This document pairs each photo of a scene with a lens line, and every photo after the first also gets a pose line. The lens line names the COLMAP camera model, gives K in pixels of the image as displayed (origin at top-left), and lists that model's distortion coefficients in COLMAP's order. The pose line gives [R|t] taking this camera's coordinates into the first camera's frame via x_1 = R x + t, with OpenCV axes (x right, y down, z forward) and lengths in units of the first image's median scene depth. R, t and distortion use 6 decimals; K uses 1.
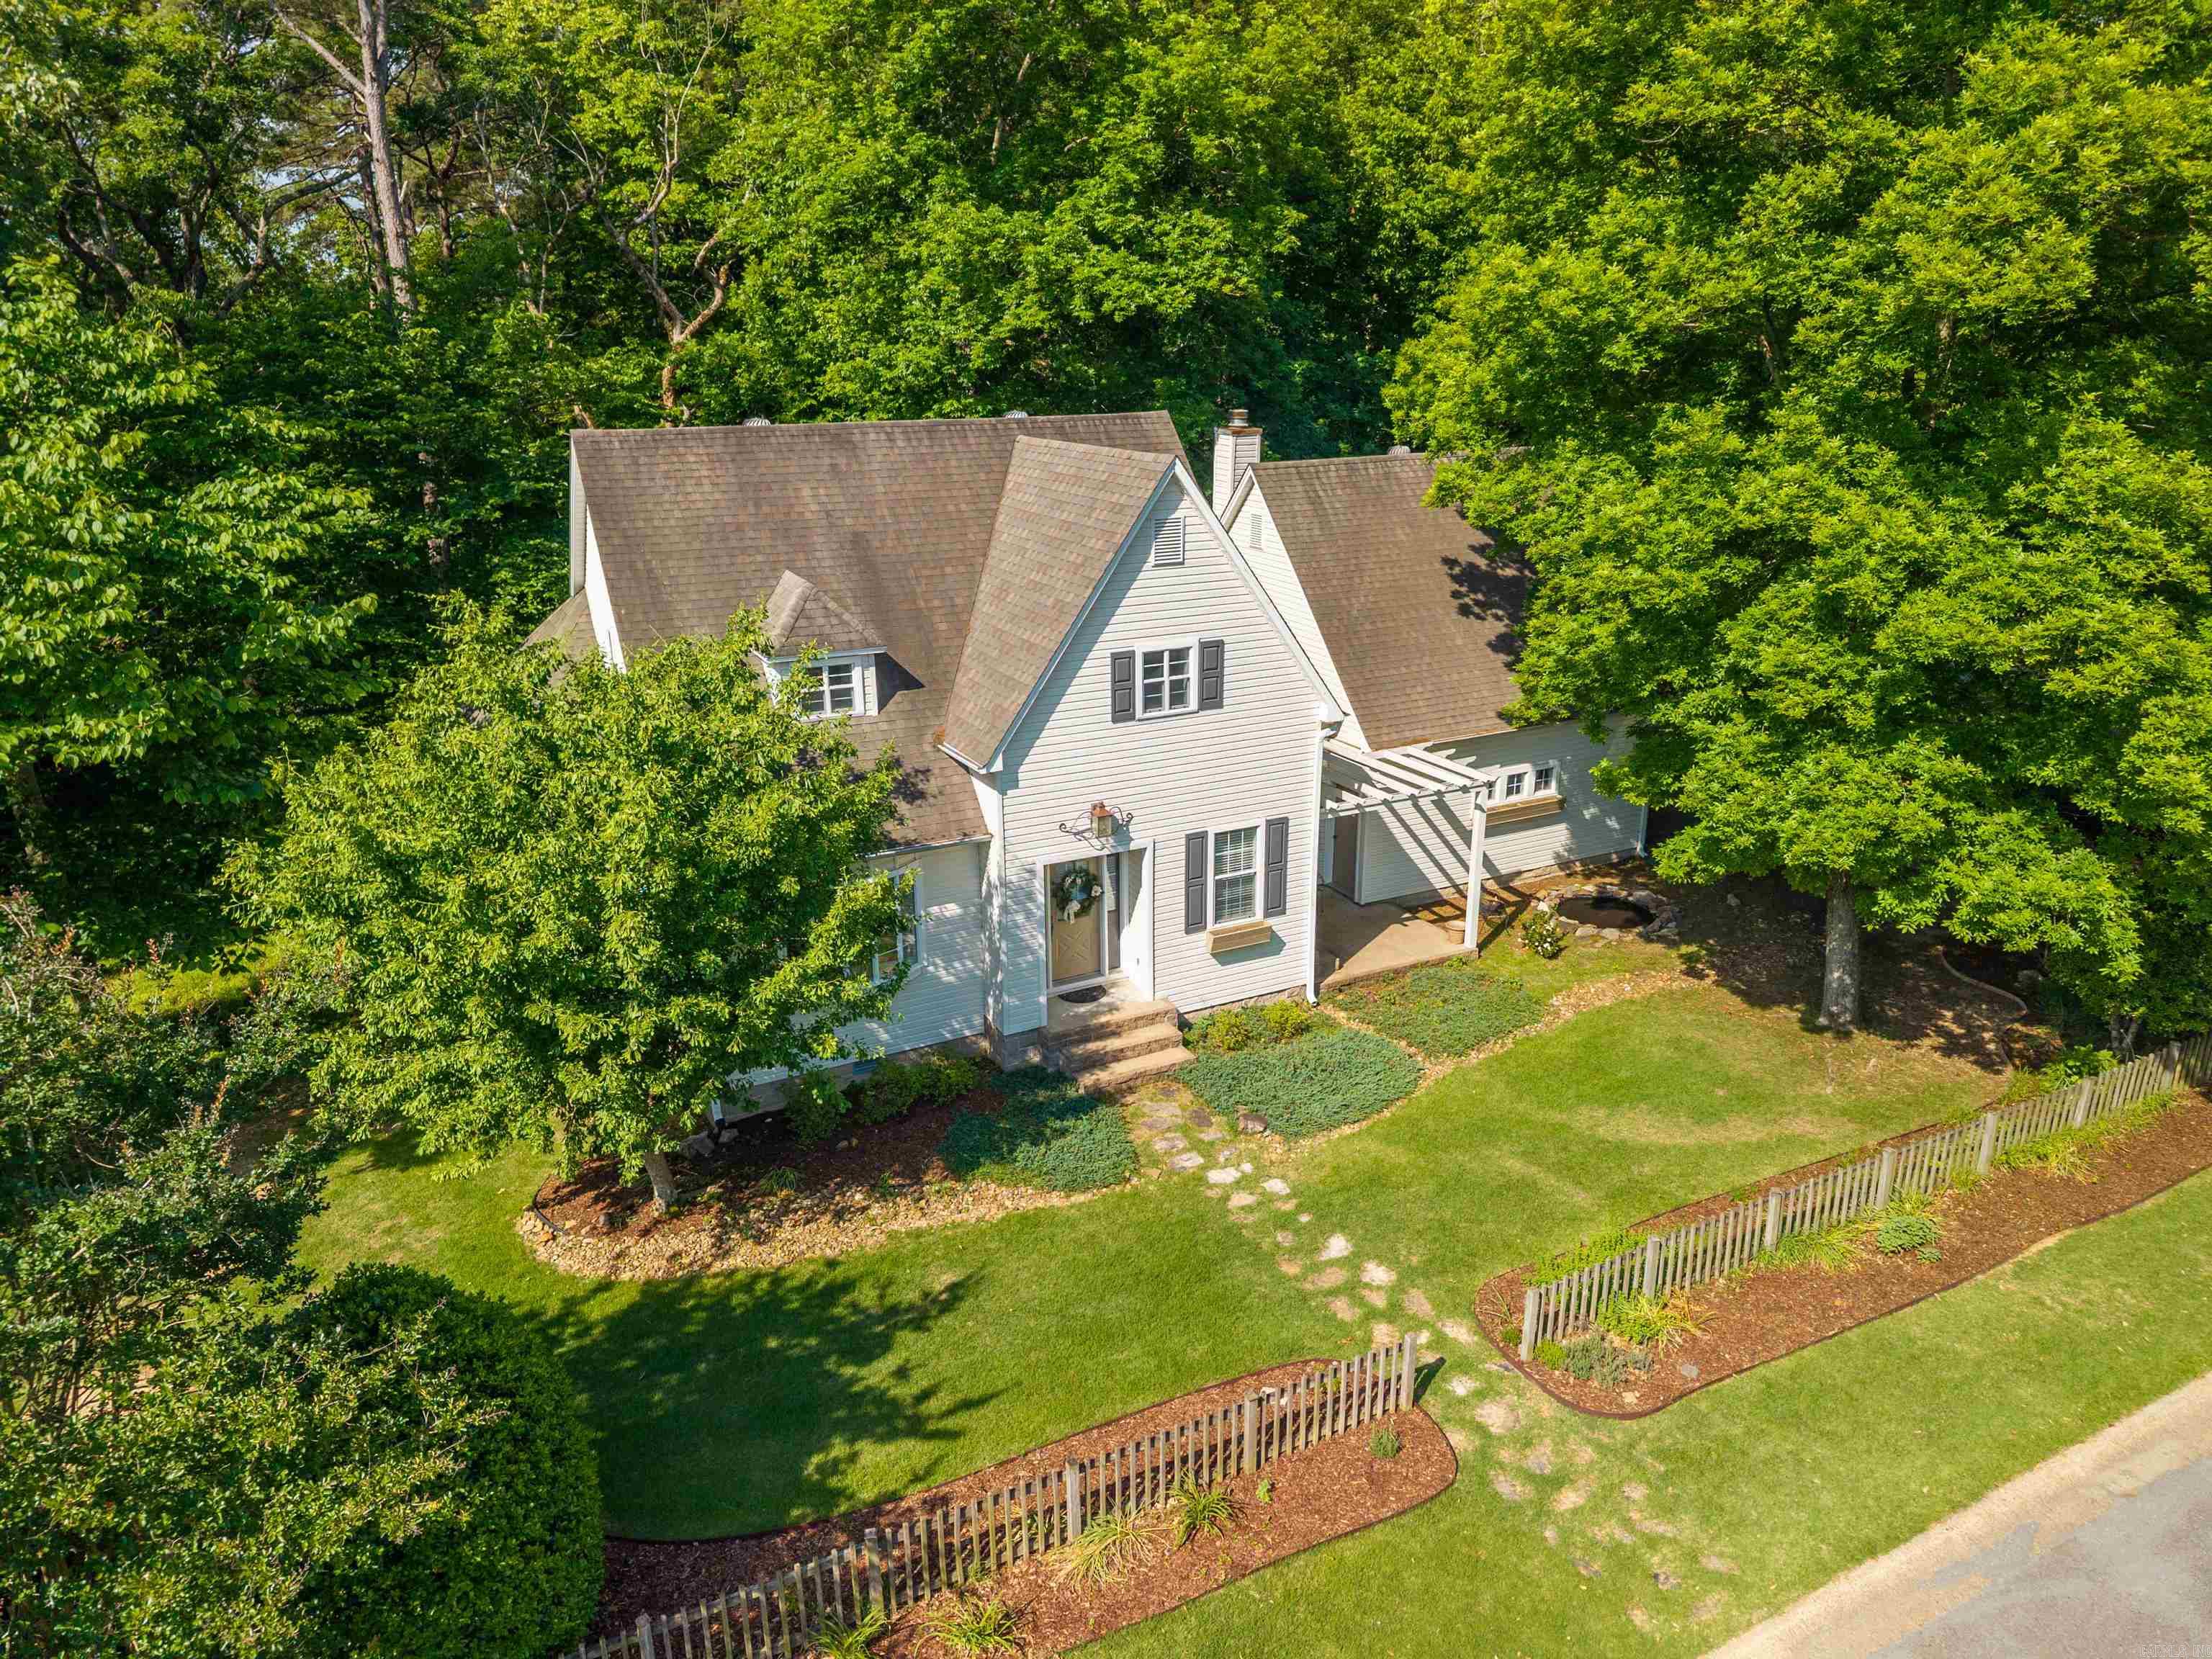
lens RADIAL K [[1471.4, 0, 1112.7], [0, 1471.4, 824.1], [0, 0, 1]] dist [0.024522, -0.026237]
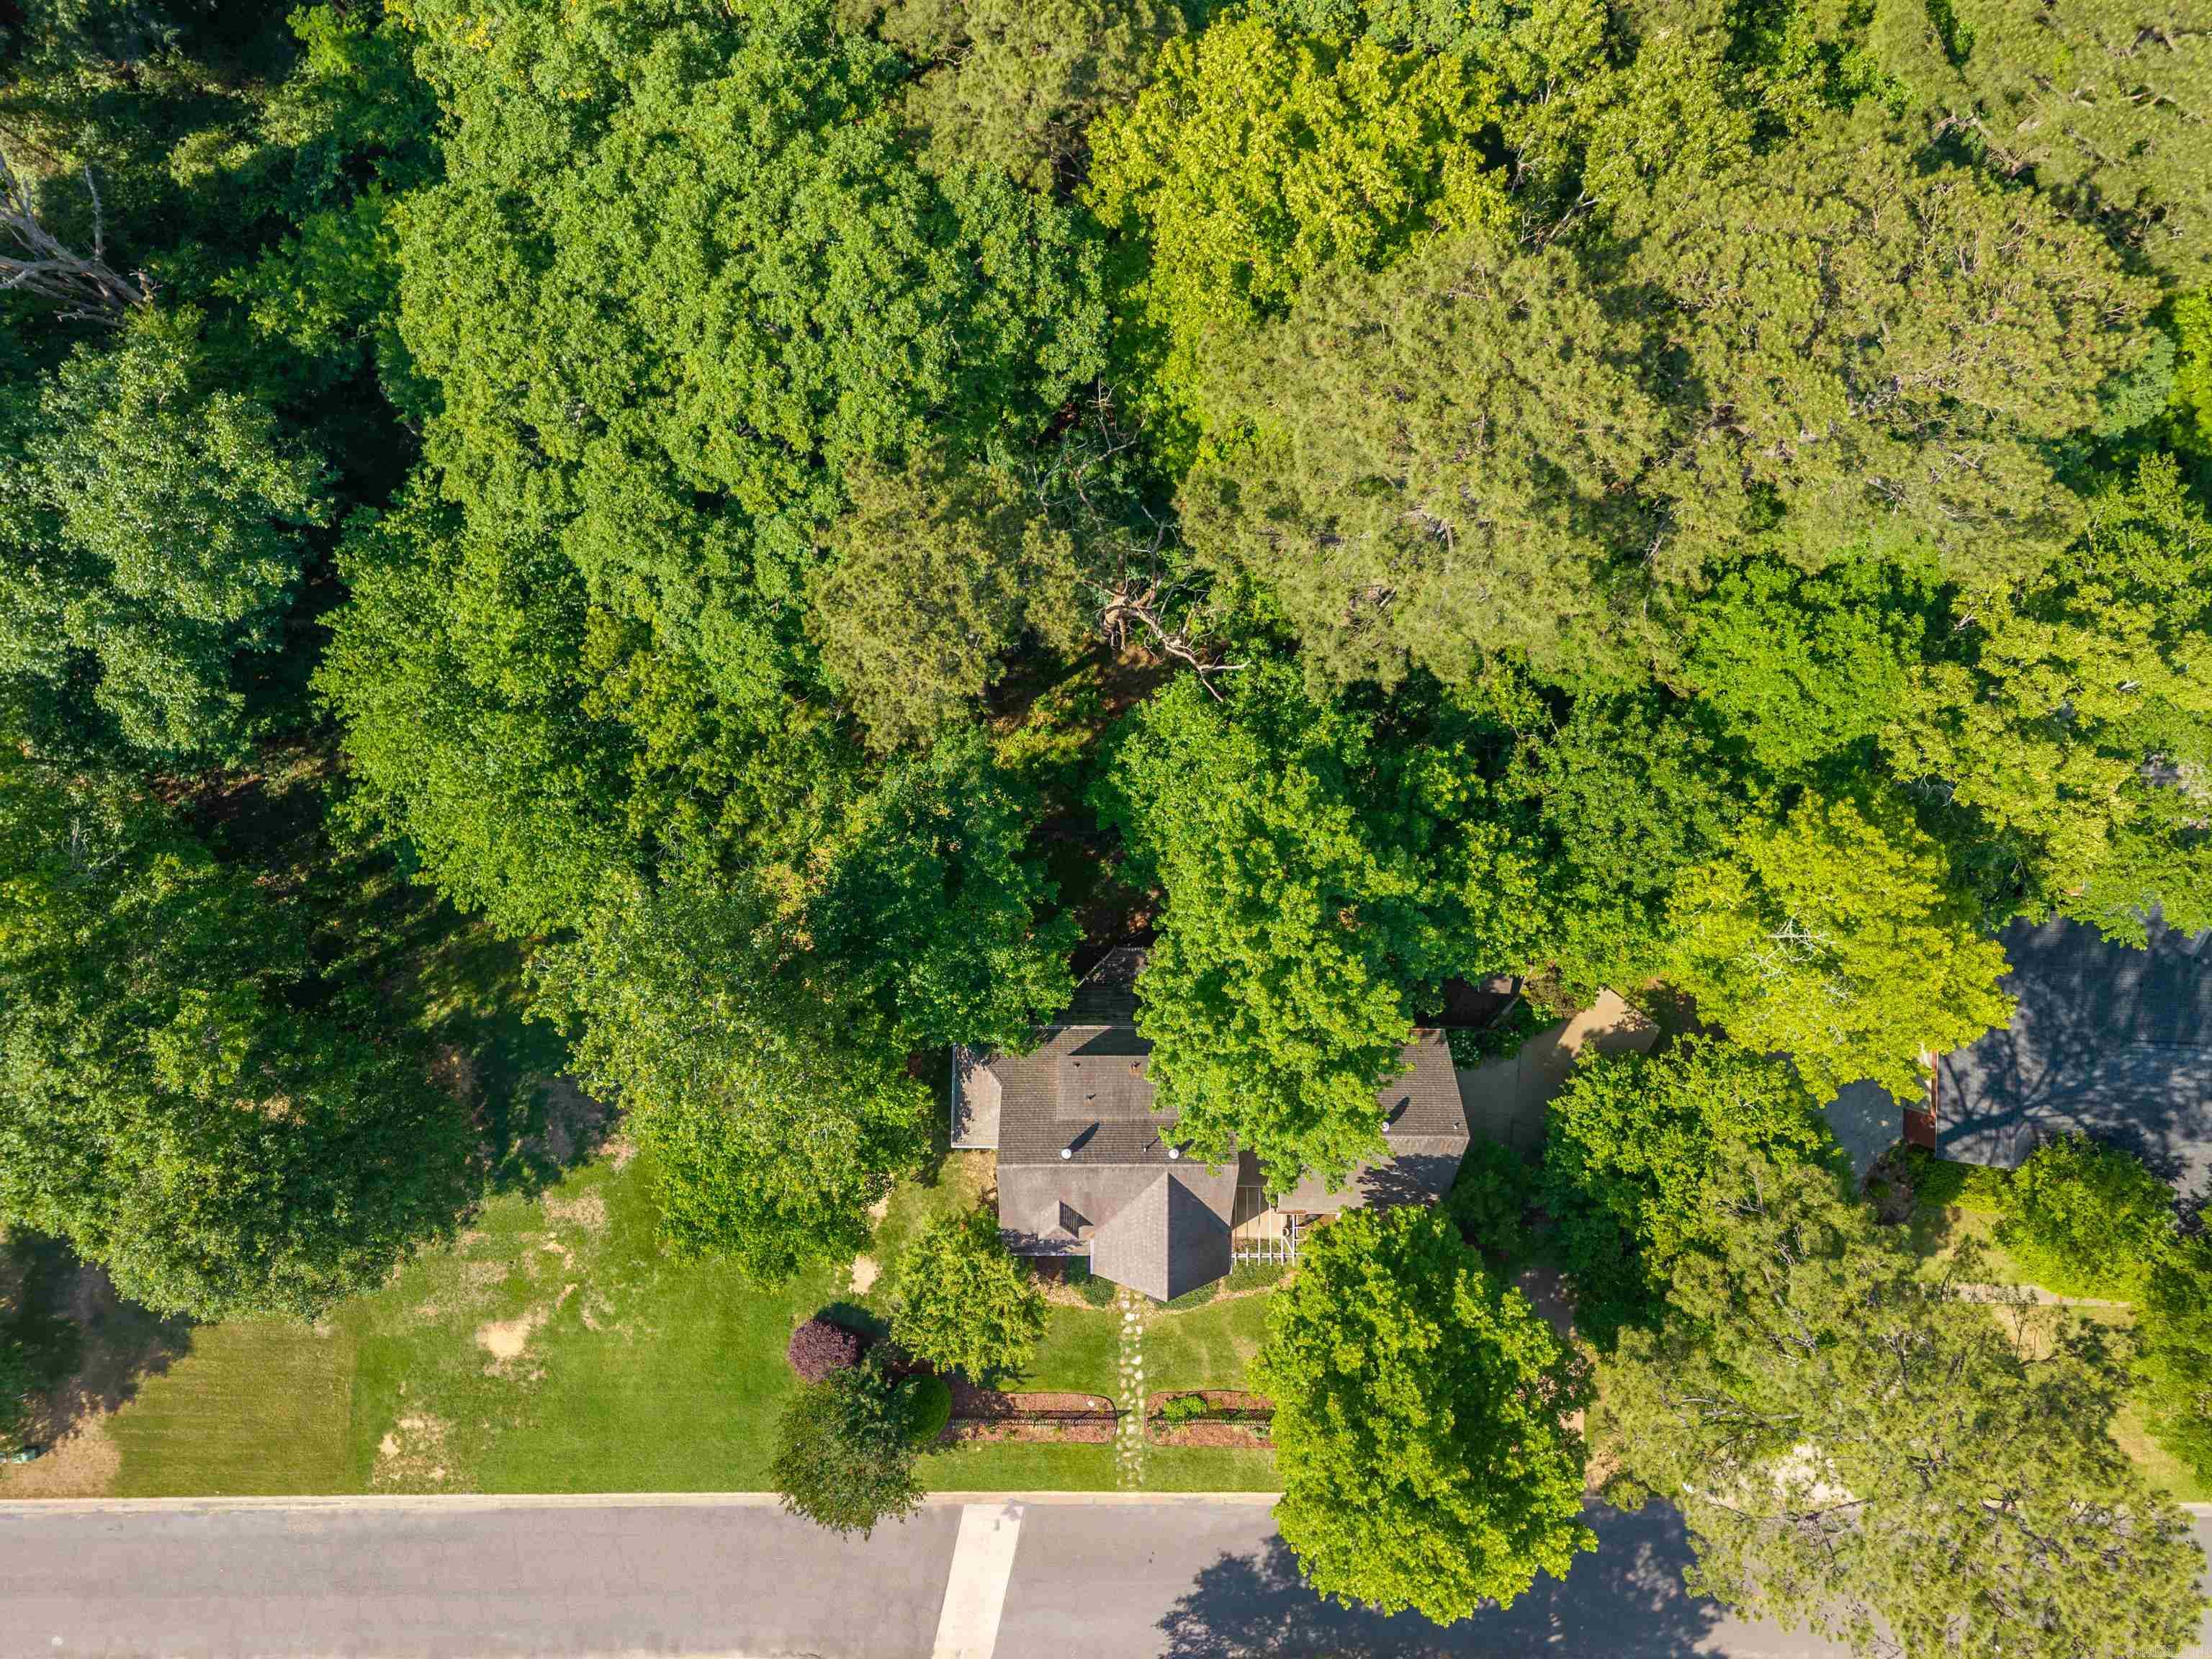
lens RADIAL K [[1485.1, 0, 1105.3], [0, 1485.1, 814.5], [0, 0, 1]] dist [0.017102, -0.017504]
pose [[0.887167, 0.460595, 0.028063, -0.586610], [-0.178723, 0.286903, 0.941140, -3.206143], [0.425433, -0.839964, 0.336850, 0.718178]]
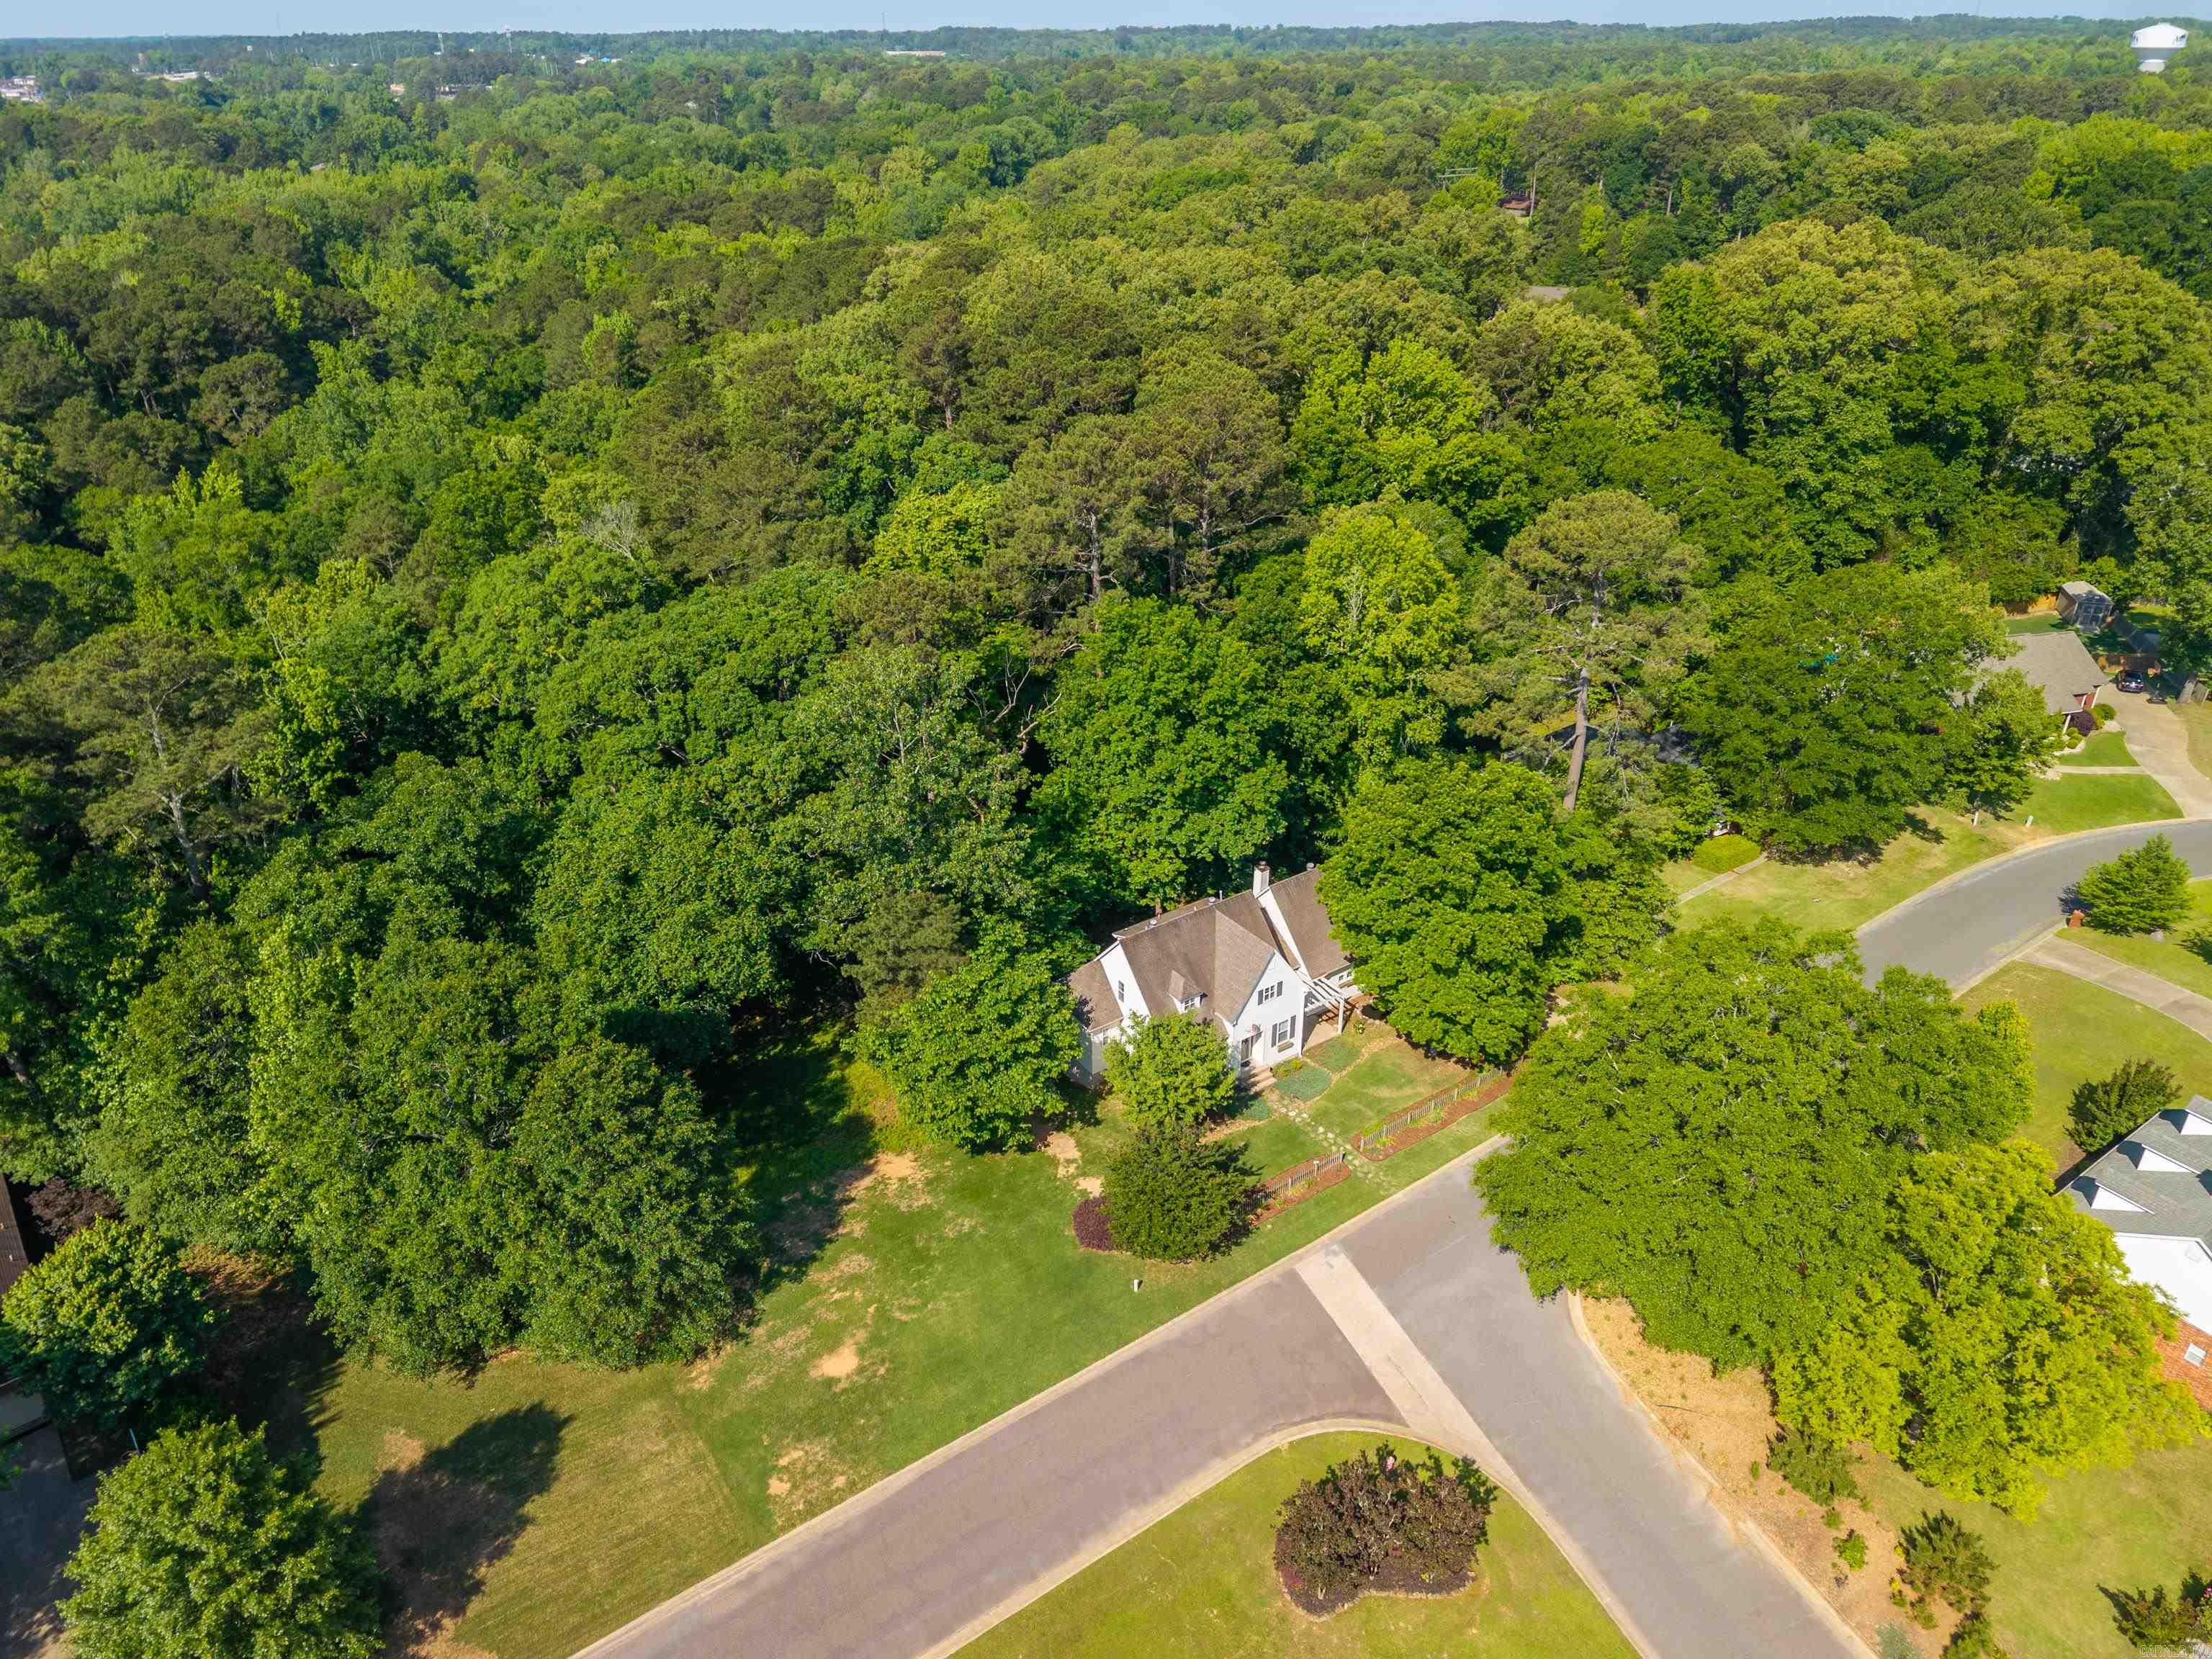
lens RADIAL K [[1471.4, 0, 1112.7], [0, 1471.4, 824.1], [0, 0, 1]] dist [0.024522, -0.026237]
pose [[0.989495, -0.065472, 0.128893, -0.877347], [0.042868, 0.984353, 0.170916, -1.259587], [-0.138066, -0.163595, 0.976818, -2.794350]]
